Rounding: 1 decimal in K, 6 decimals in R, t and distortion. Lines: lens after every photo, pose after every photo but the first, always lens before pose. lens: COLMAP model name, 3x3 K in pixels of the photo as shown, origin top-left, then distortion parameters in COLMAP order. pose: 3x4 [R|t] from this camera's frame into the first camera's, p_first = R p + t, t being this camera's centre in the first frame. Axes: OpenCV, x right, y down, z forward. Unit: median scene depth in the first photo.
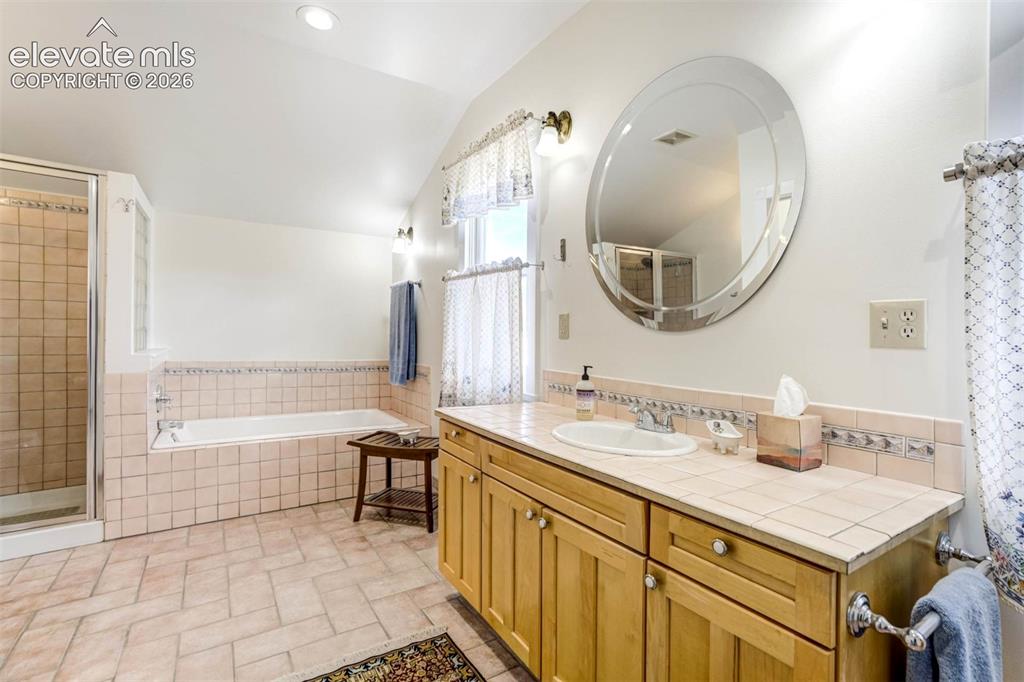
lens RADIAL K [[549.3, 0, 511.5], [0, 549.3, 325.4], [0, 0, 1]] dist [-0.019932, 0.000350]
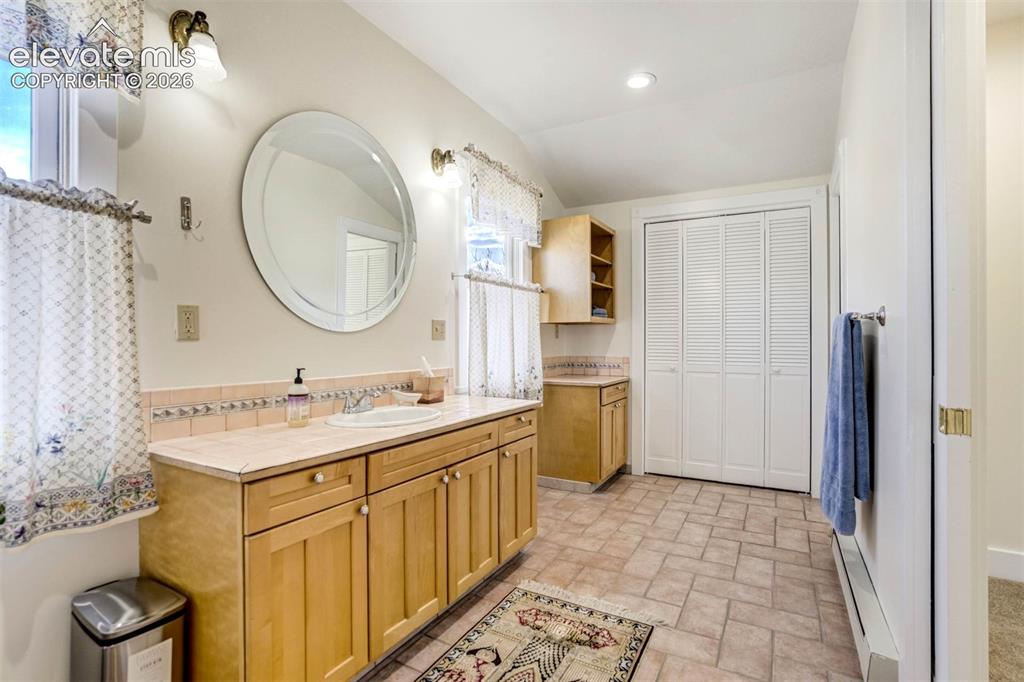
lens RADIAL K [[490.0, 0, 525.8], [0, 490.0, 345.0], [0, 0, 1]] dist [0.000399, 0.000190]
pose [[-0.545856, -0.014433, 0.837755, -0.767762], [-0.010012, 0.999893, 0.010703, 0.021696], [-0.837819, -0.002546, -0.545942, 1.130540]]
